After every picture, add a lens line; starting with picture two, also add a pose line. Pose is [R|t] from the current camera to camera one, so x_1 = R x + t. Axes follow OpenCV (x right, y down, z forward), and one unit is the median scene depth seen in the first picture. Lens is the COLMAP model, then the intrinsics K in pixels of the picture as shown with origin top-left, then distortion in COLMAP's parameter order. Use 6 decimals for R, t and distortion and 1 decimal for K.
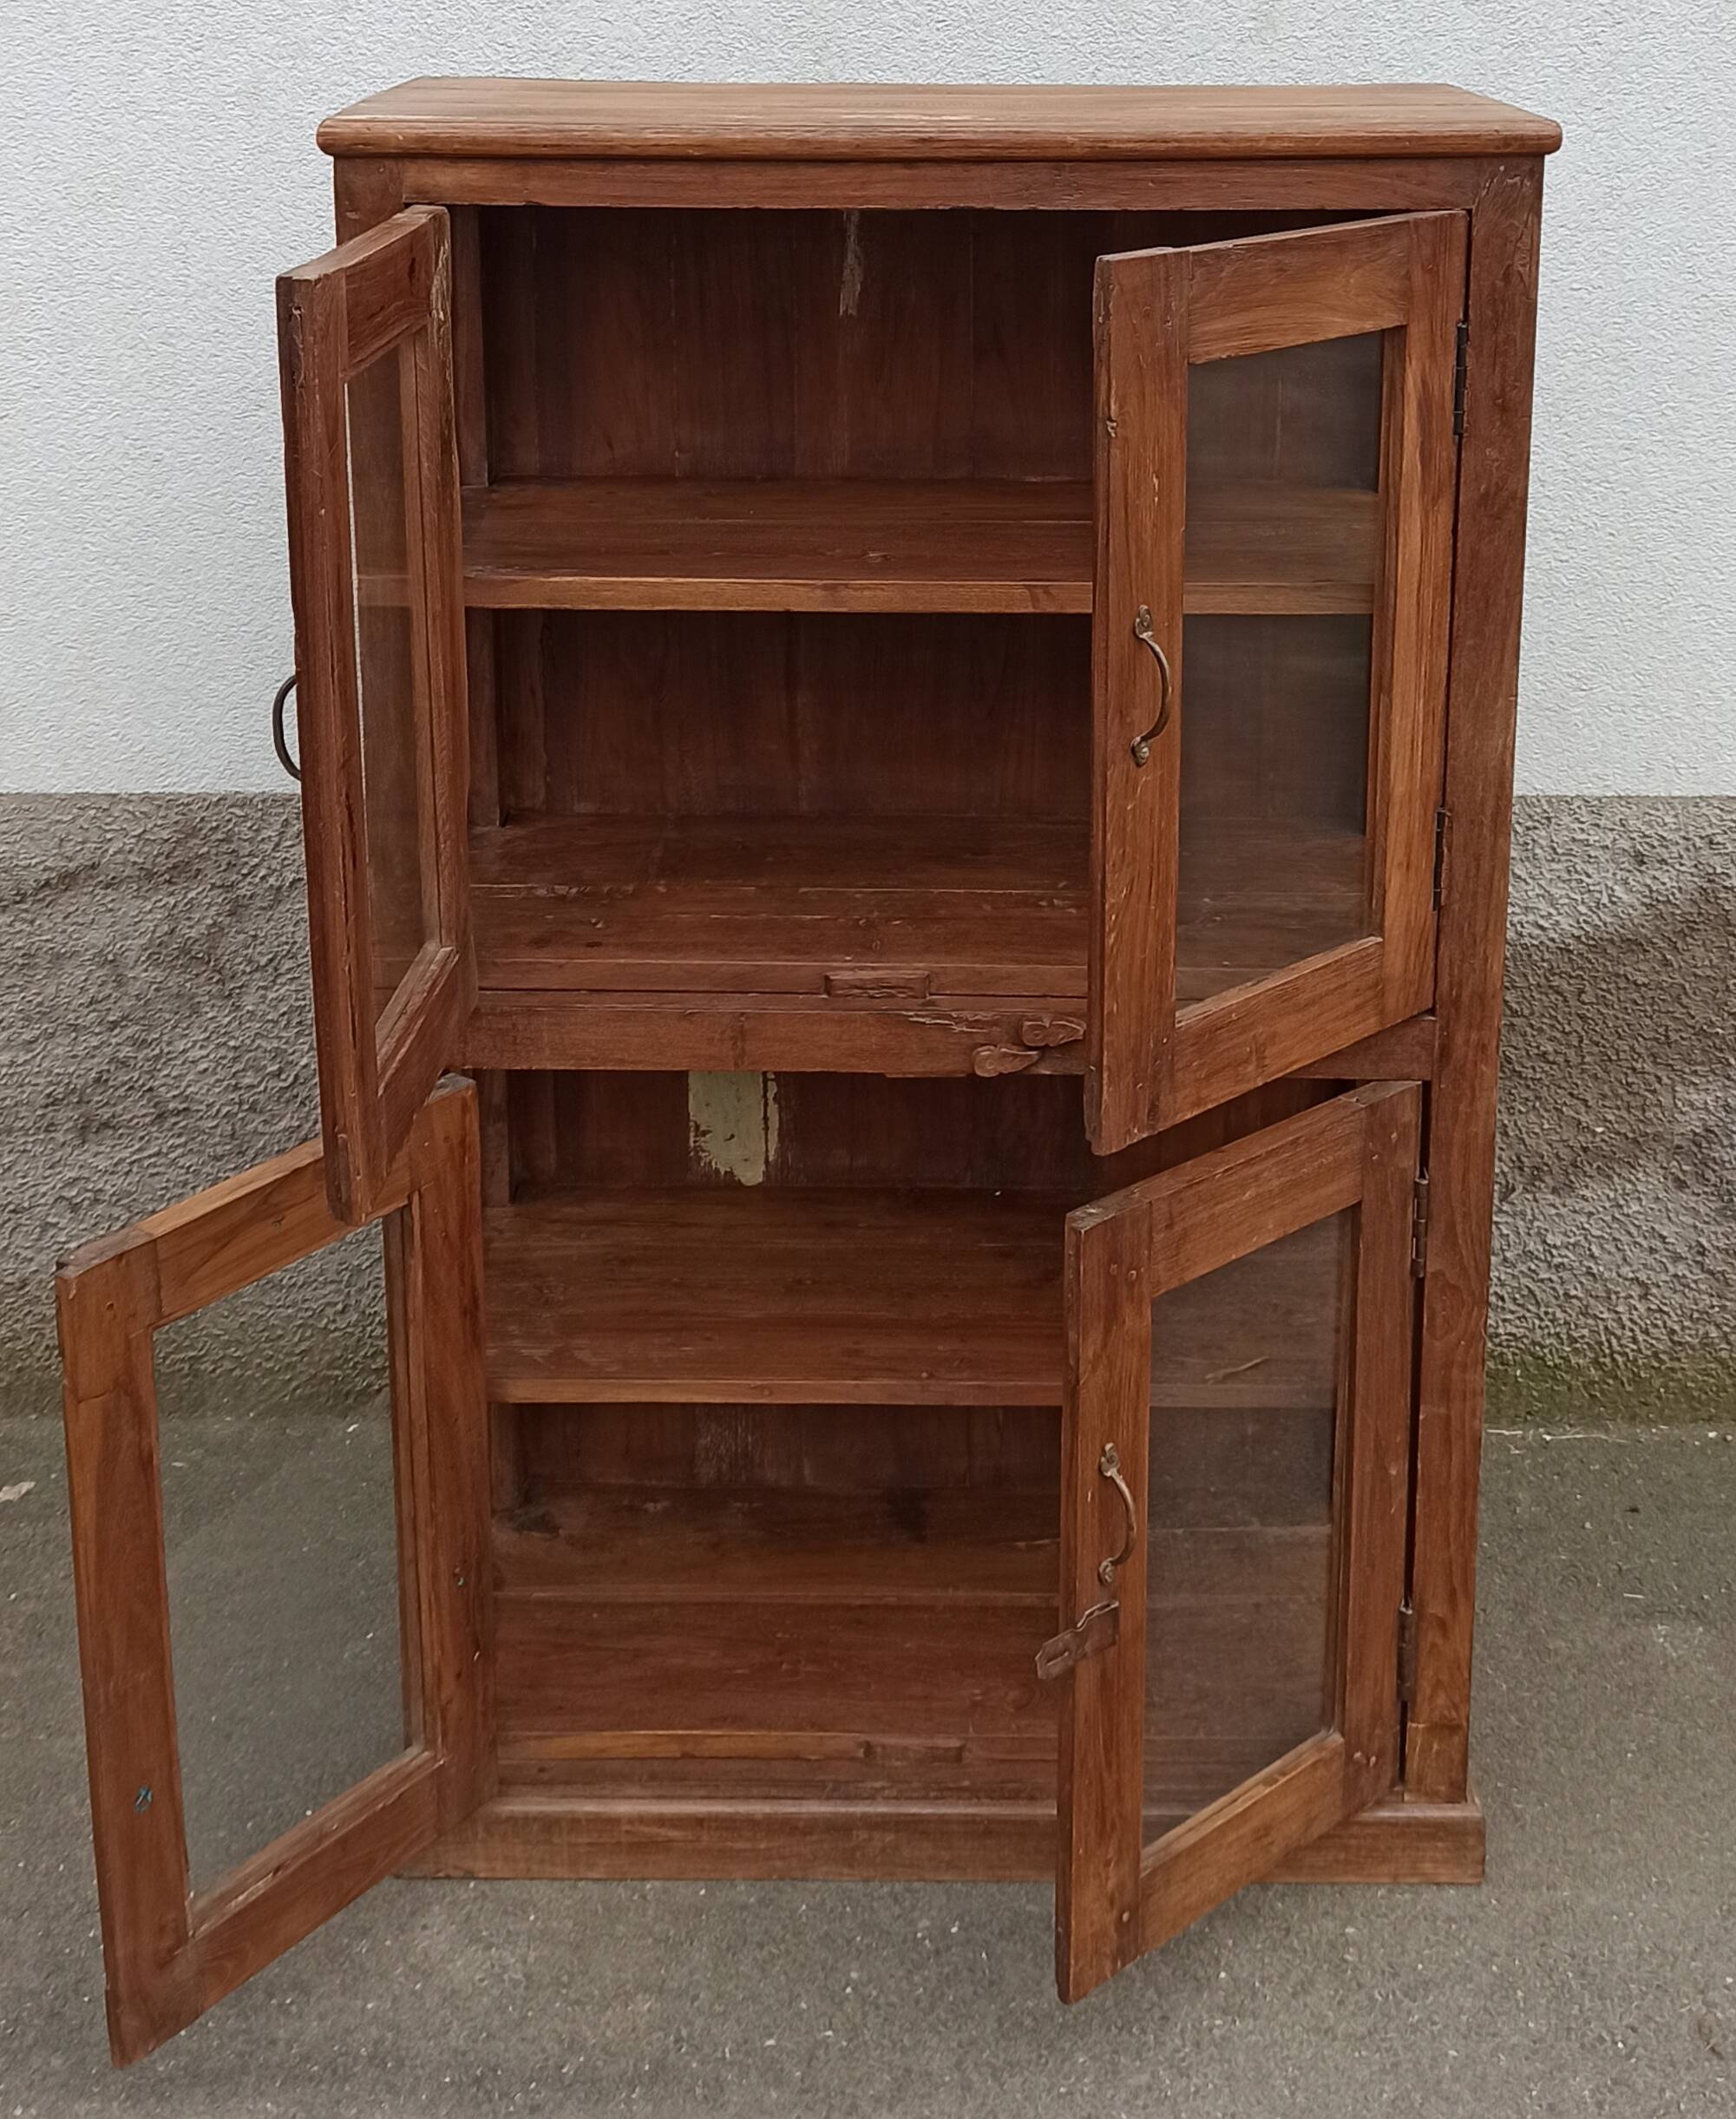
lens RADIAL K [[2982.4, 0, 905.0], [0, 2982.4, 606.9], [0, 0, 1]] dist [0.052786, 0.000000]
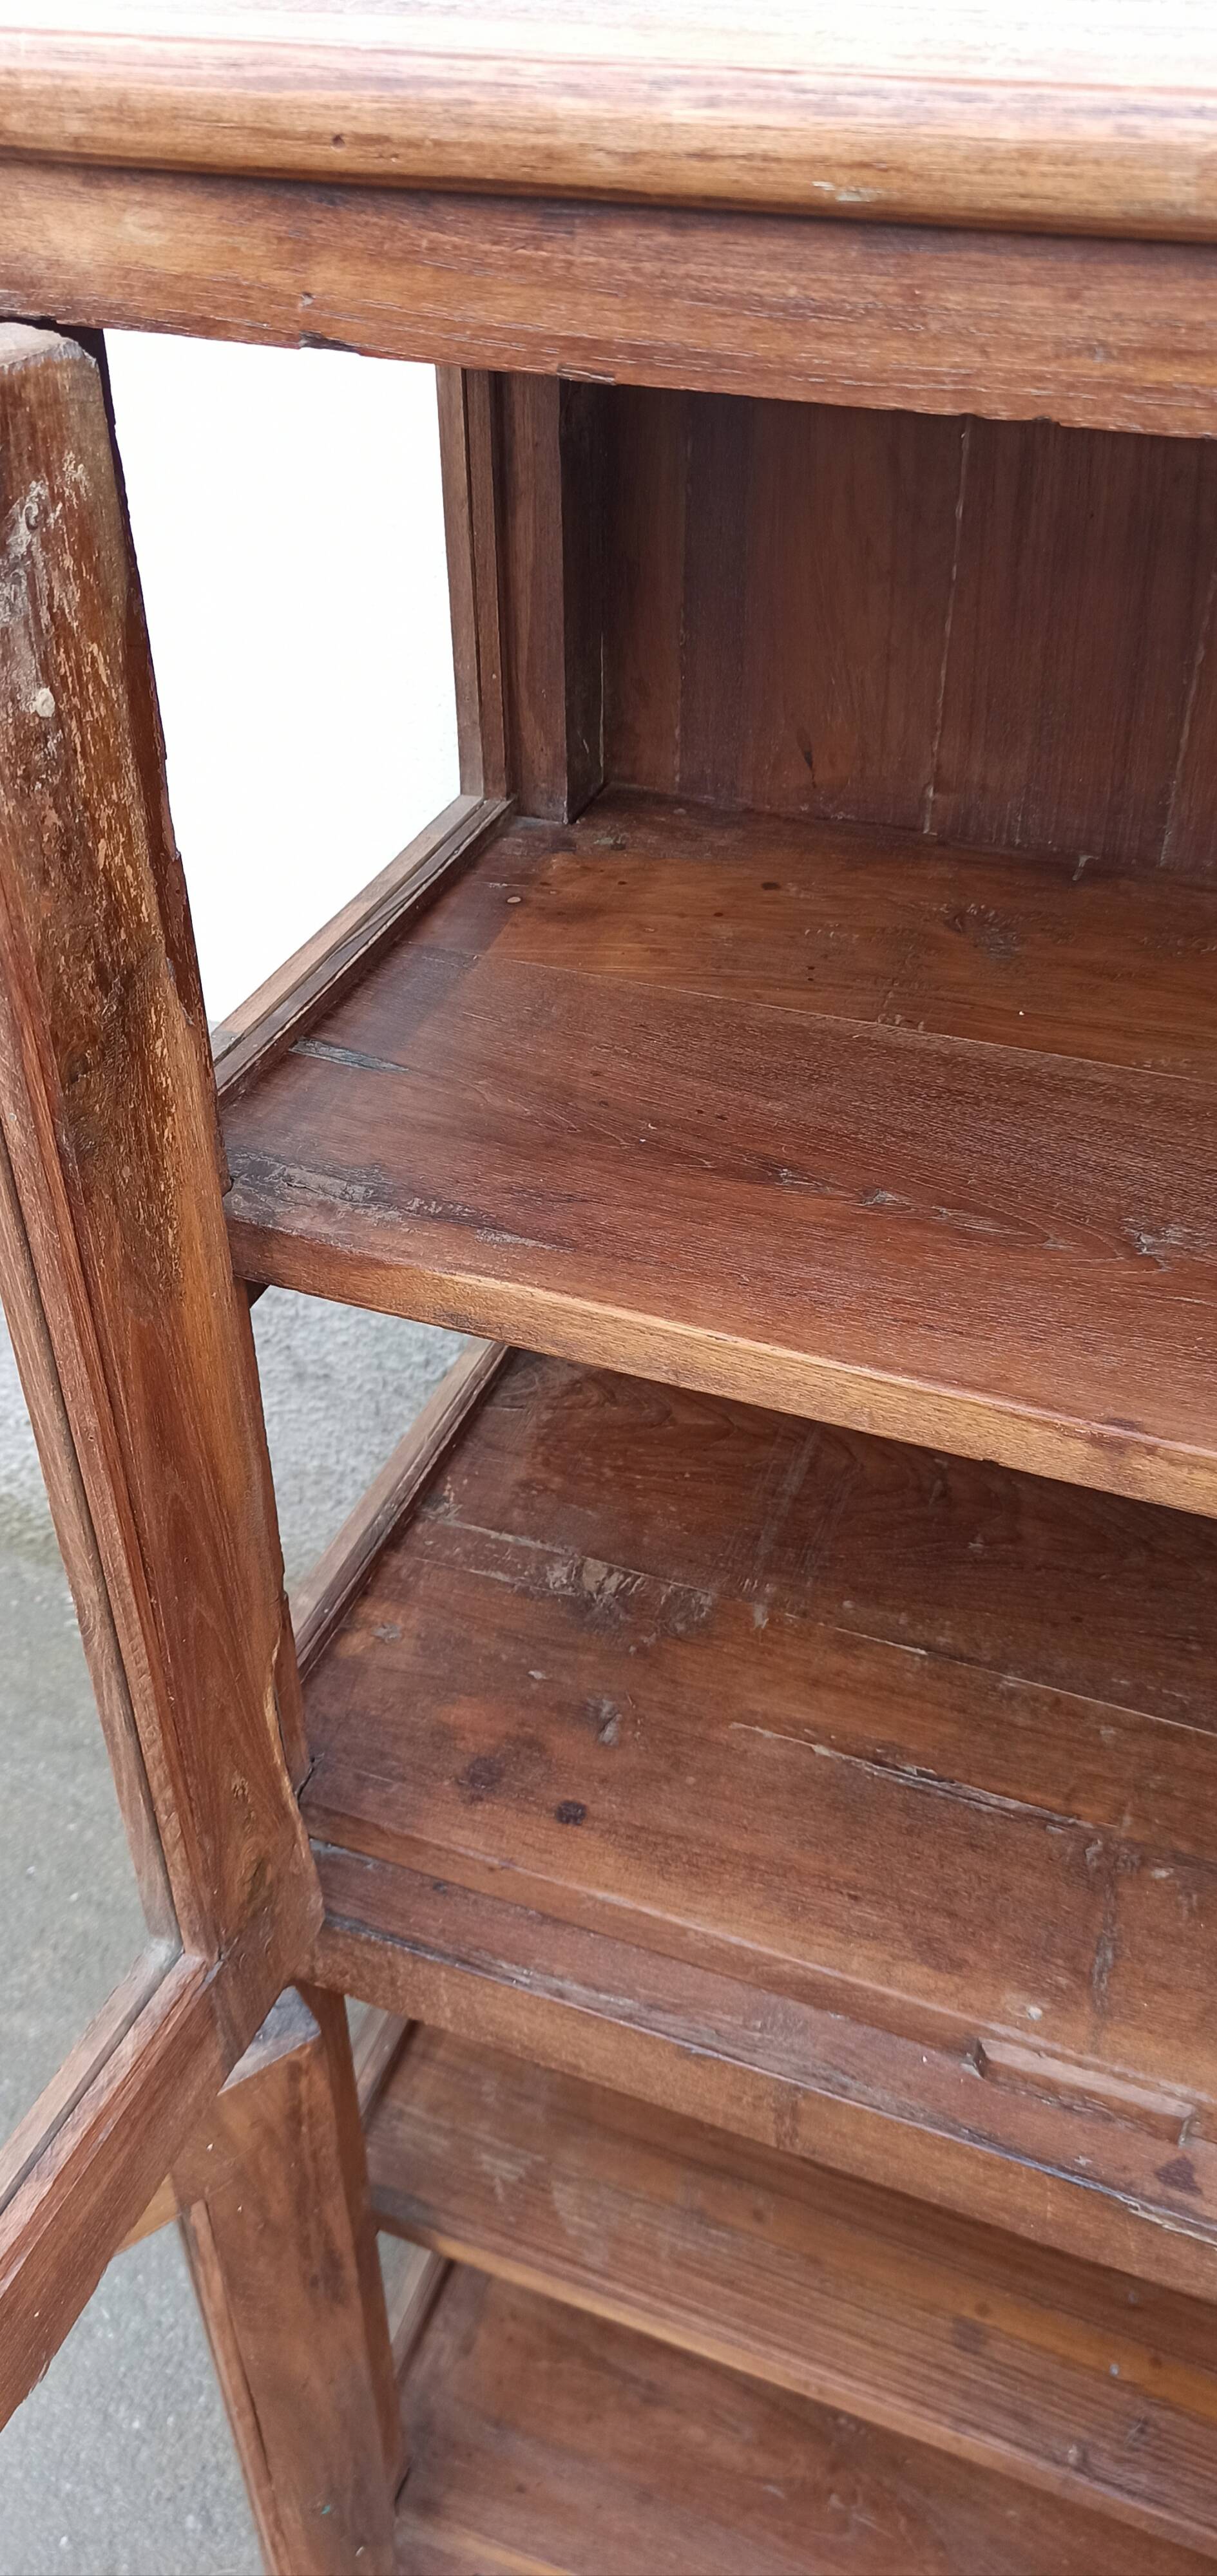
lens RADIAL K [[1953.5, 0, 622.3], [0, 1953.5, 1236.7], [0, 0, 1]] dist [0.044002, -0.047333]
pose [[0.938528, 0.202550, -0.279533, -0.017241], [-0.082251, 0.917653, 0.388777, -0.116088], [0.335261, -0.341886, 0.877903, 0.701542]]
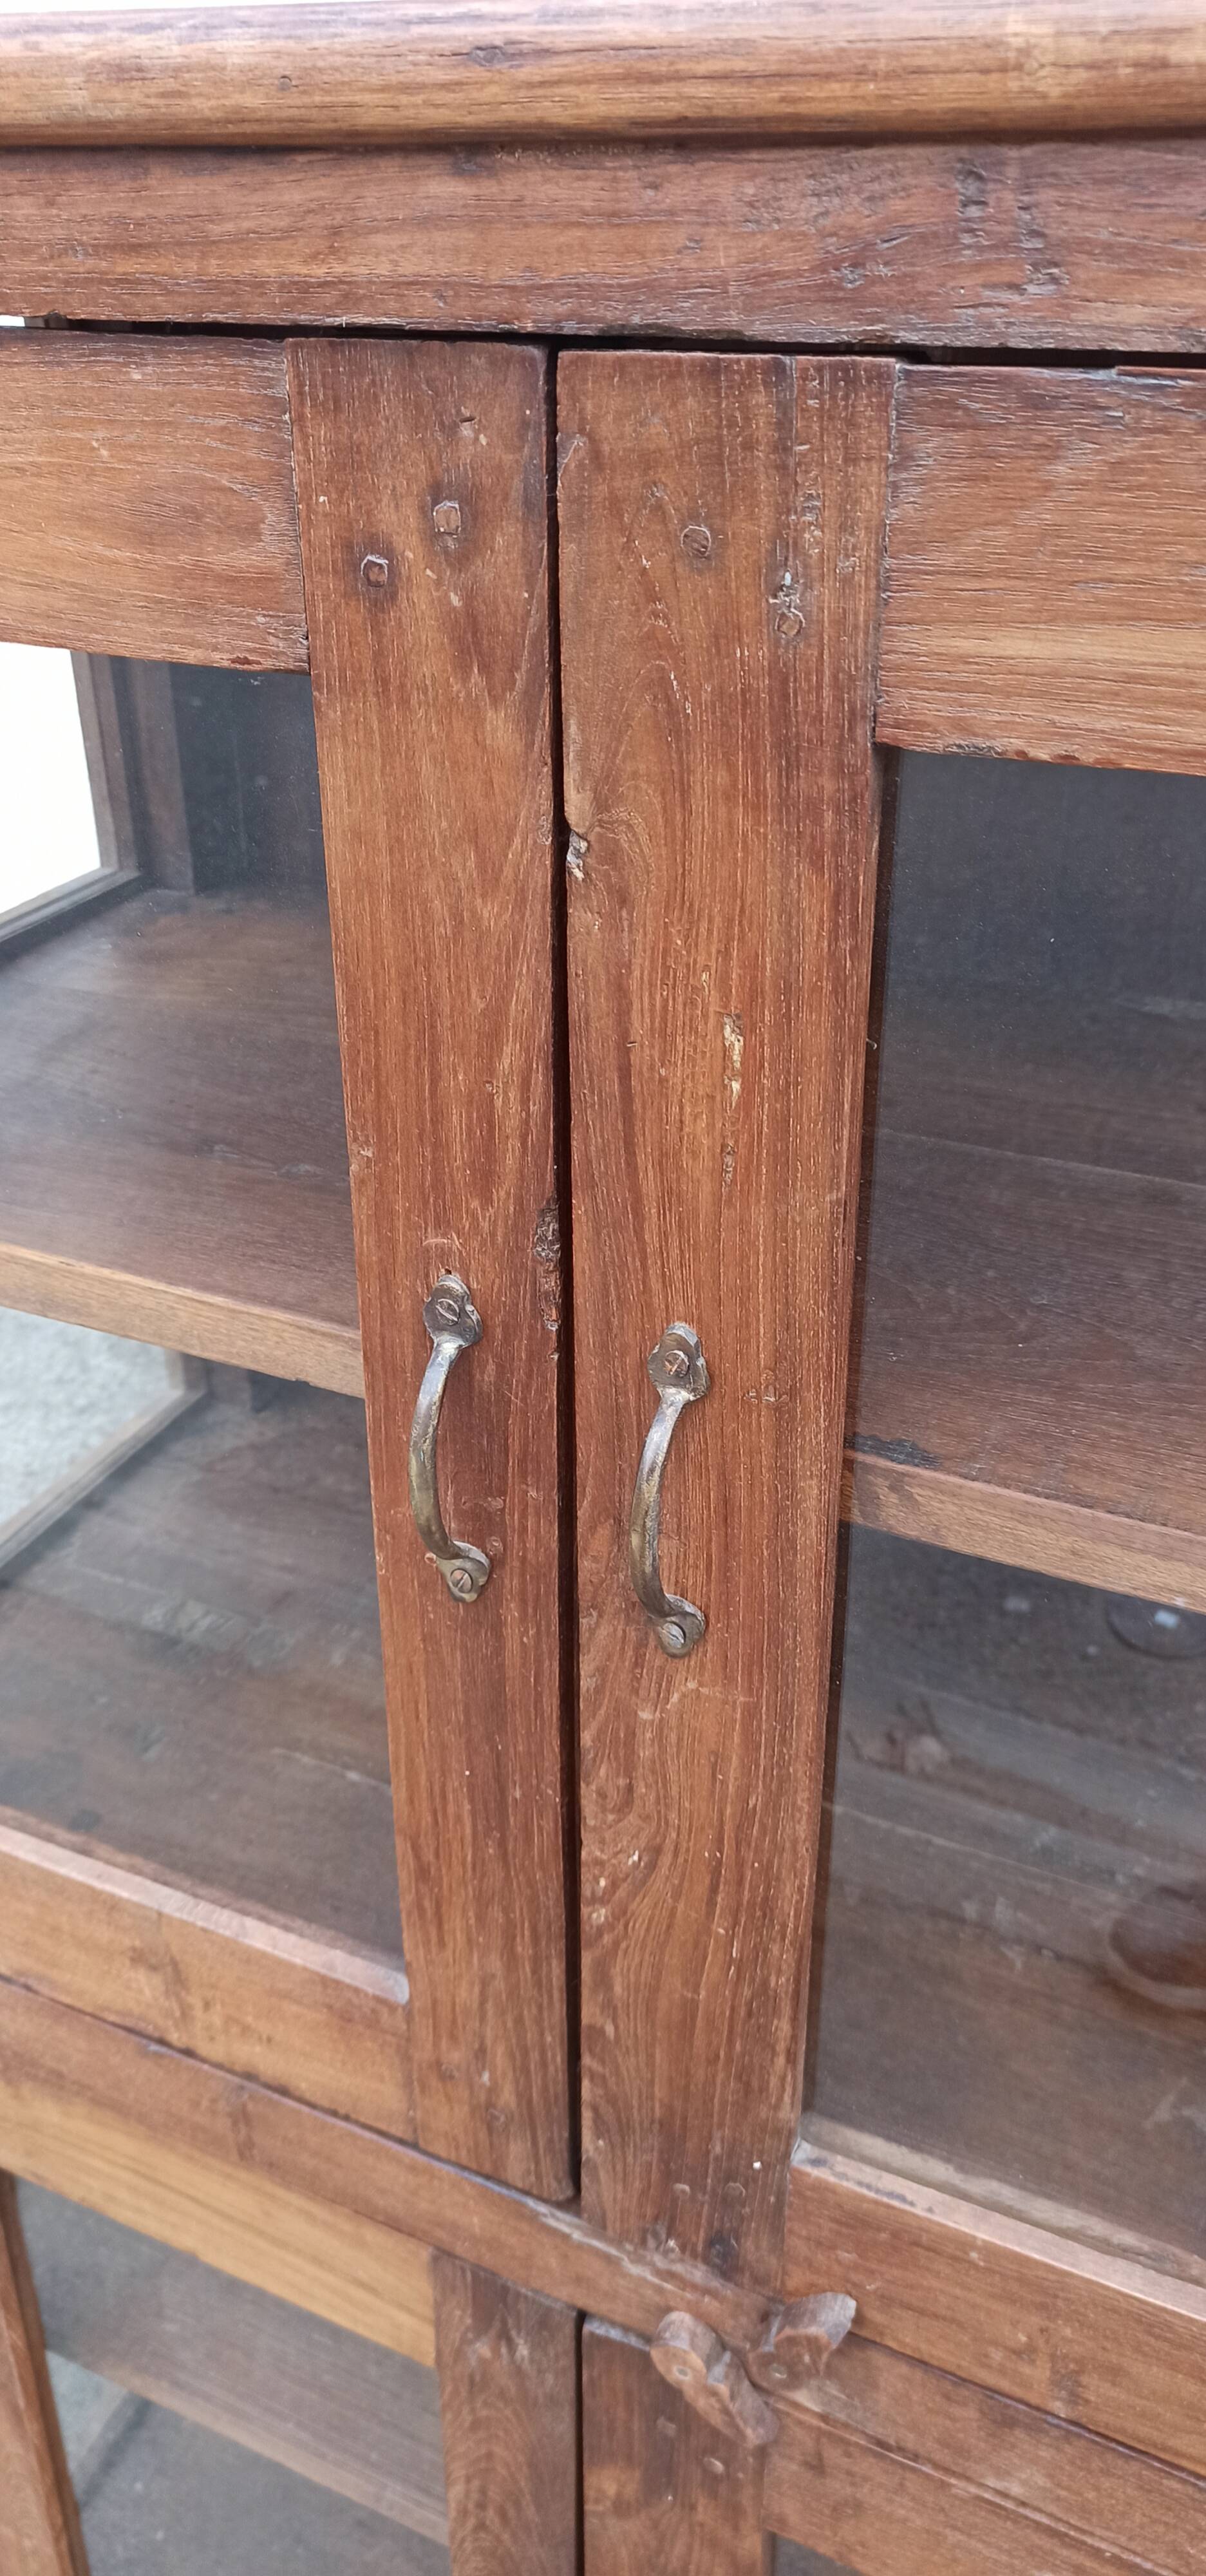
lens RADIAL K [[1970.9, 0, 600.9], [0, 1970.9, 1272.6], [0, 0, 1]] dist [0.042064, -0.045935]
pose [[0.911255, 0.192420, -0.364128, 0.090150], [-0.091509, 0.956641, 0.276521, -0.087527], [0.401548, -0.218660, 0.889352, 0.711225]]
